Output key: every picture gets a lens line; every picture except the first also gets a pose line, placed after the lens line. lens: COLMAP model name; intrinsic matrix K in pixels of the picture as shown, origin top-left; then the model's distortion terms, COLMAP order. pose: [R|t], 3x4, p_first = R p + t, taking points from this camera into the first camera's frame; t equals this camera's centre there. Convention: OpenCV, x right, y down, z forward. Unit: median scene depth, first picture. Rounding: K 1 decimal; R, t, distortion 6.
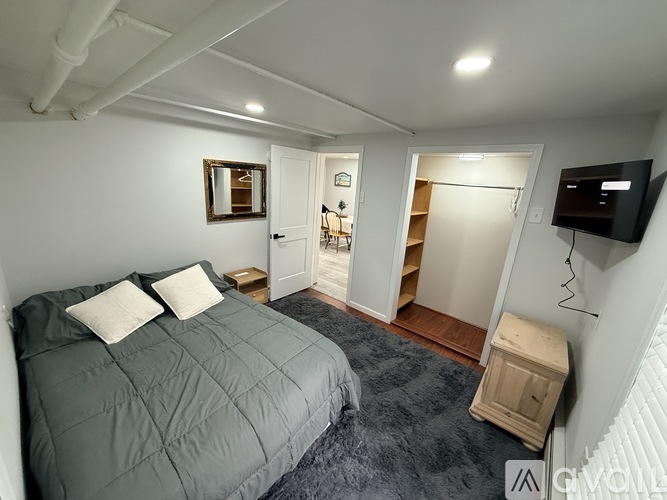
lens RADIAL K [[263.4, 0, 333.5], [0, 263.4, 250.0], [0, 0, 1]] dist [0.000190, -0.000252]
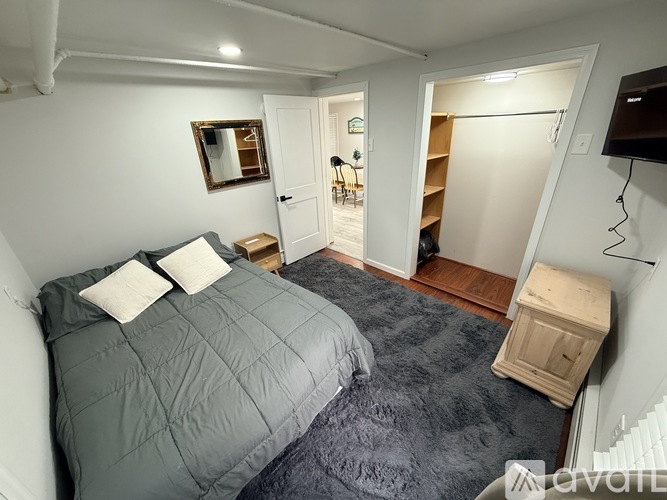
lens RADIAL K [[263.4, 0, 333.5], [0, 263.4, 250.0], [0, 0, 1]] dist [0.000190, -0.000252]
pose [[0.991454, -0.074861, -0.106840, 0.091069], [0.092132, 0.981614, 0.167167, -0.021025], [0.092362, -0.175582, 0.980123, 0.097895]]
